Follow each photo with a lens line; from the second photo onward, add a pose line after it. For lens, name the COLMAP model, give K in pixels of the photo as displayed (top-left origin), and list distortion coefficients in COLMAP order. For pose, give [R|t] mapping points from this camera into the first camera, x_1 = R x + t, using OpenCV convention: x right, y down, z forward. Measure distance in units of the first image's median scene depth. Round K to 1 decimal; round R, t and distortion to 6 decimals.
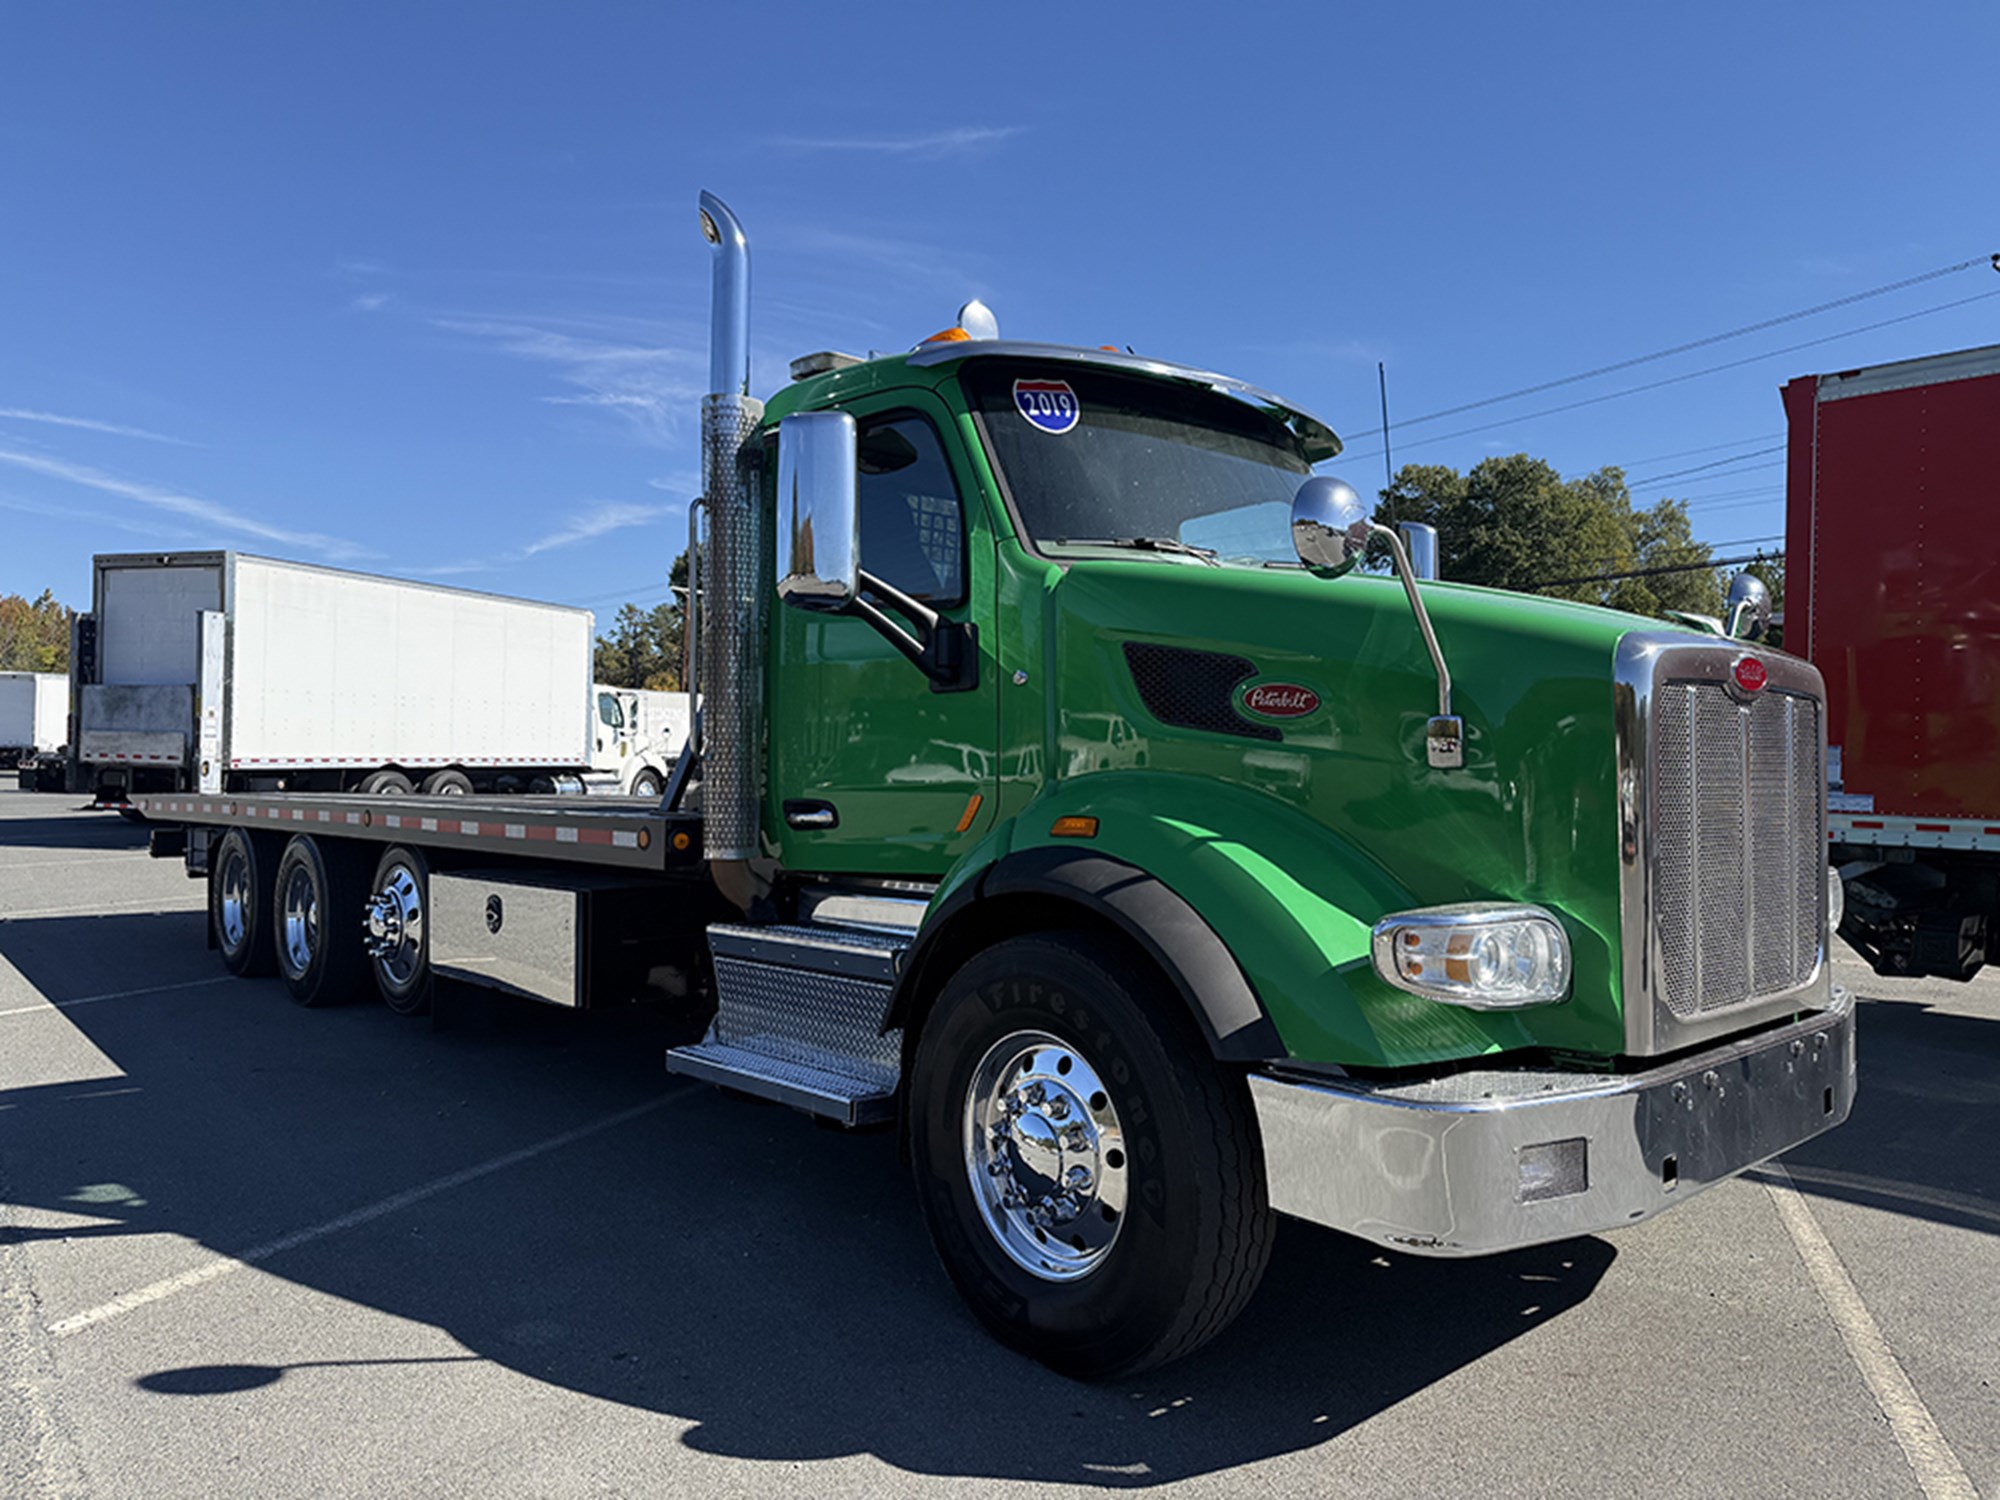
lens RADIAL K [[1432.4, 0, 1015.5], [0, 1432.4, 747.8], [0, 0, 1]] dist [0.050285, -0.045047]
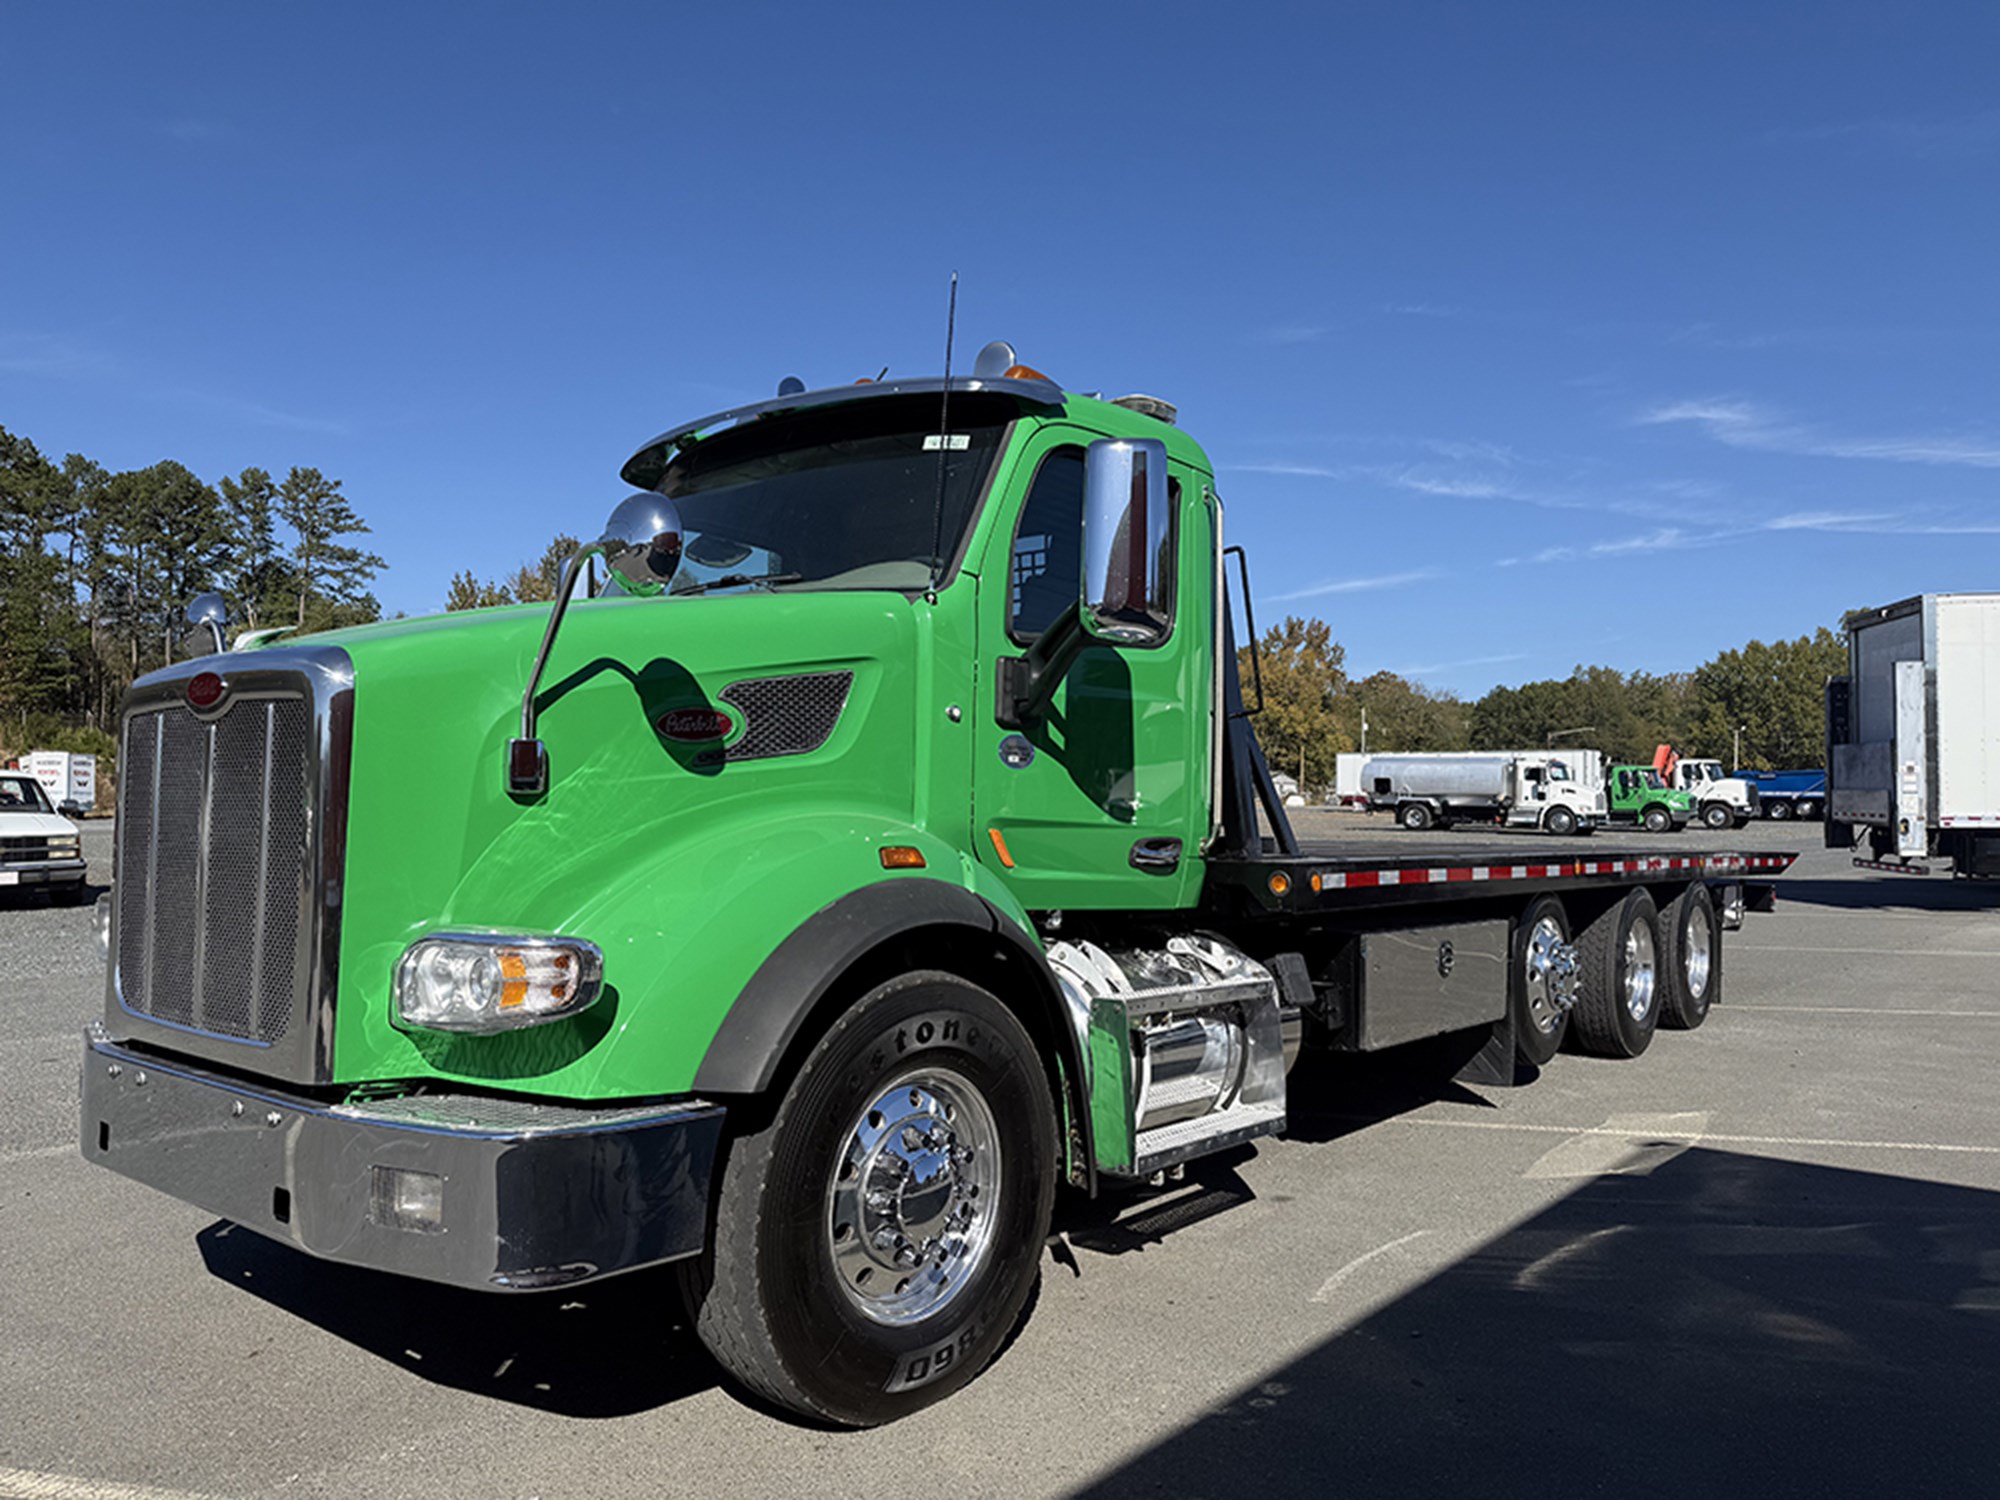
lens RADIAL K [[1432.4, 0, 991.3], [0, 1432.4, 755.4], [0, 0, 1]] dist [0.050285, -0.045047]
pose [[0.148491, -0.044945, -0.987892, 0.288736], [0.000025, 0.998967, -0.045445, 0.010485], [0.988914, 0.006723, 0.148339, 0.261942]]
